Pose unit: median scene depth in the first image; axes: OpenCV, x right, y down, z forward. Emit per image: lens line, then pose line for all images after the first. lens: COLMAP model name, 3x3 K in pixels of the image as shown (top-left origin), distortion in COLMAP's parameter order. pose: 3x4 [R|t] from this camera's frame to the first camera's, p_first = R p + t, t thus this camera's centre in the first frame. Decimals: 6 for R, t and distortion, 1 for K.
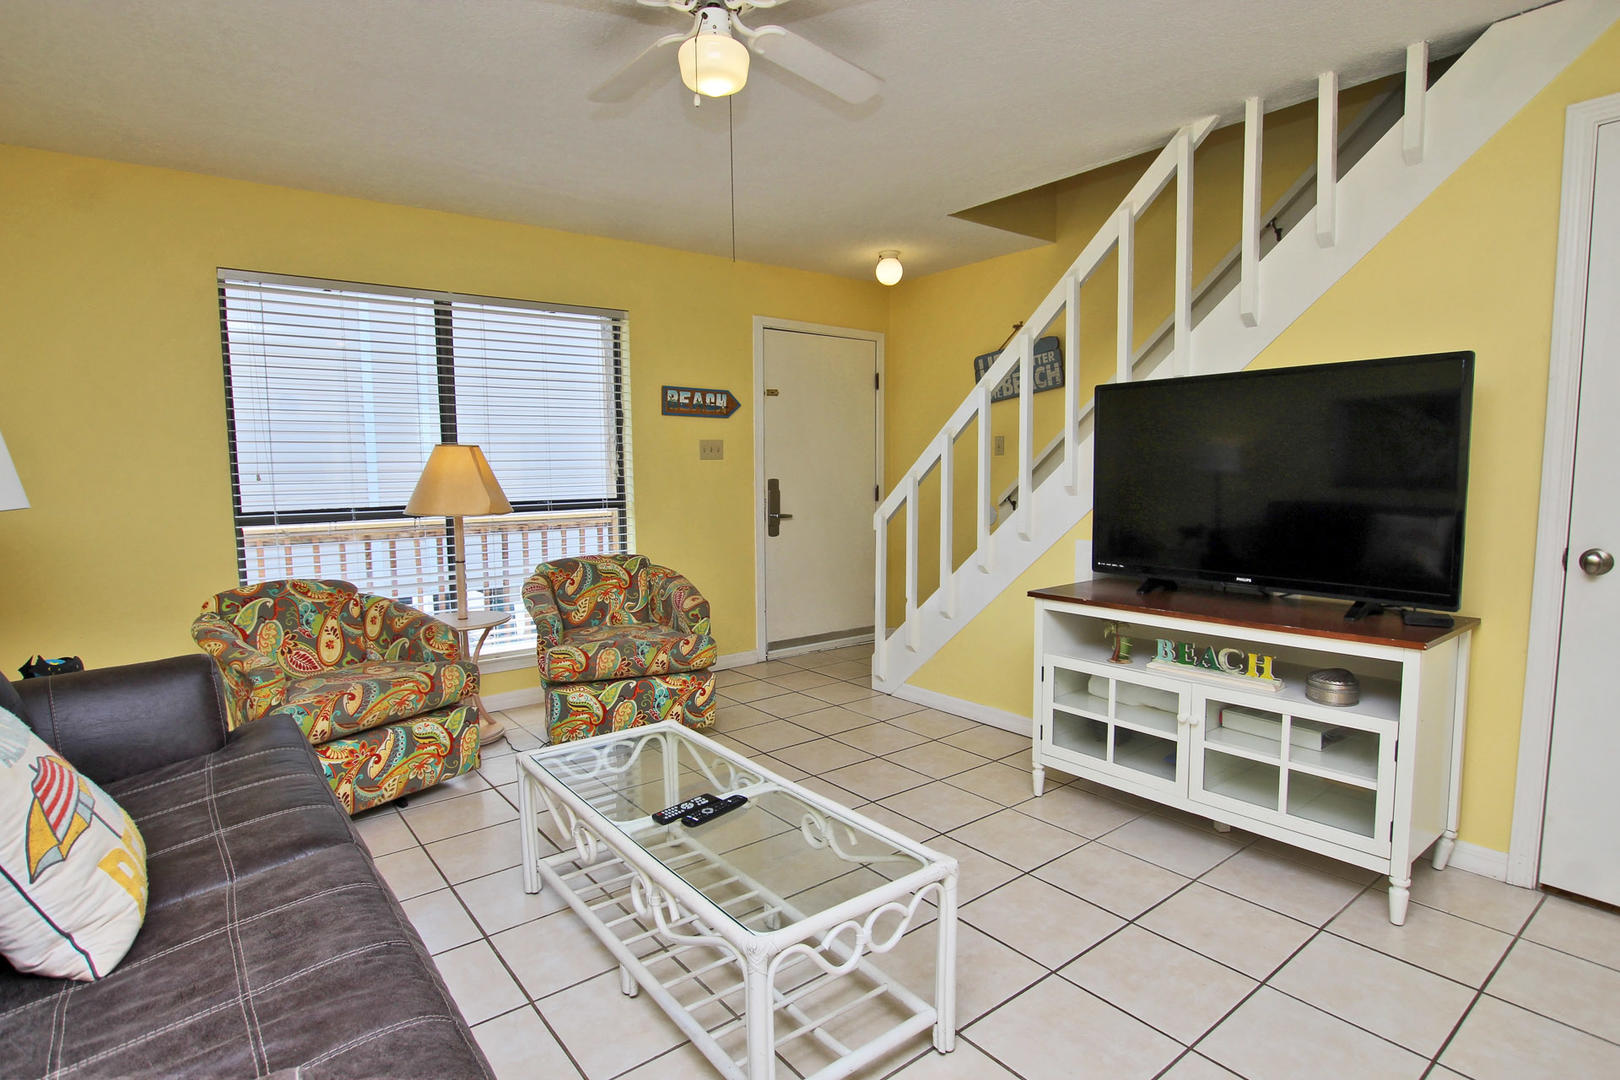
lens RADIAL K [[834.5, 0, 794.4], [0, 834.5, 538.5], [0, 0, 1]] dist [-0.020439, 0.003455]
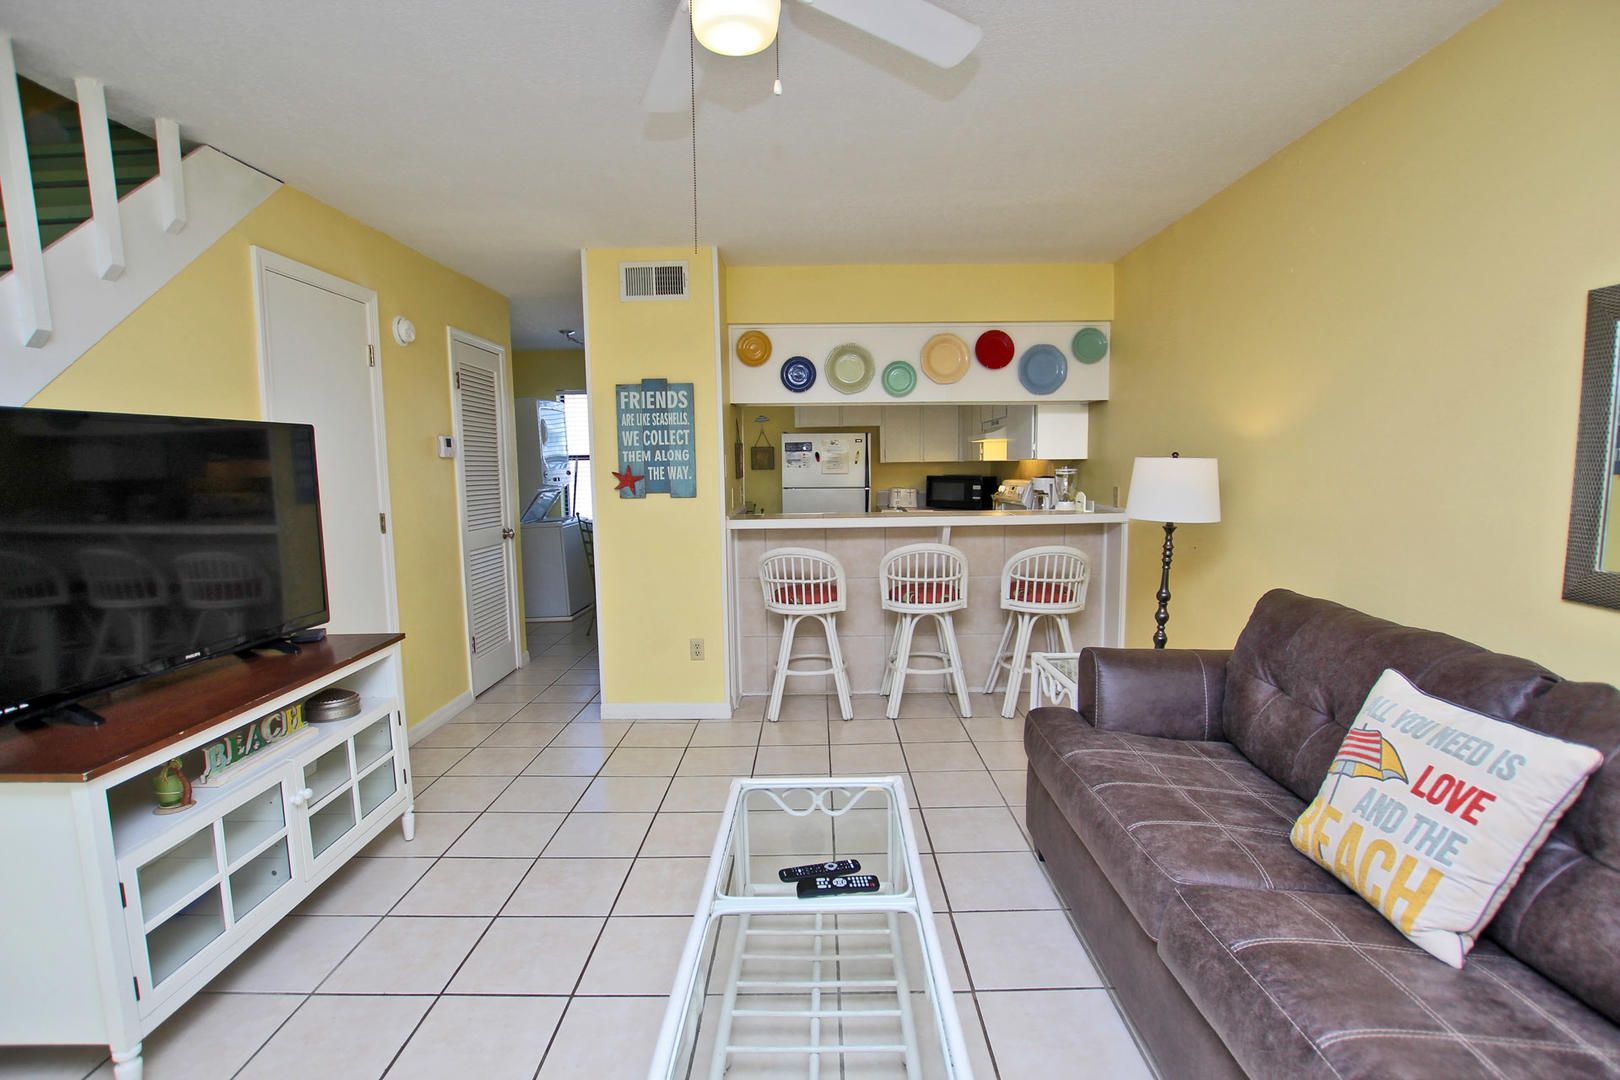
lens RADIAL K [[758.3, 0, 820.1], [0, 758.3, 546.4], [0, 0, 1]] dist [-0.022127, 0.001807]
pose [[-0.797603, -0.045679, 0.601451, -0.857447], [0.076078, 0.981547, 0.175435, -0.286577], [-0.598366, 0.185685, -0.779410, 2.275005]]
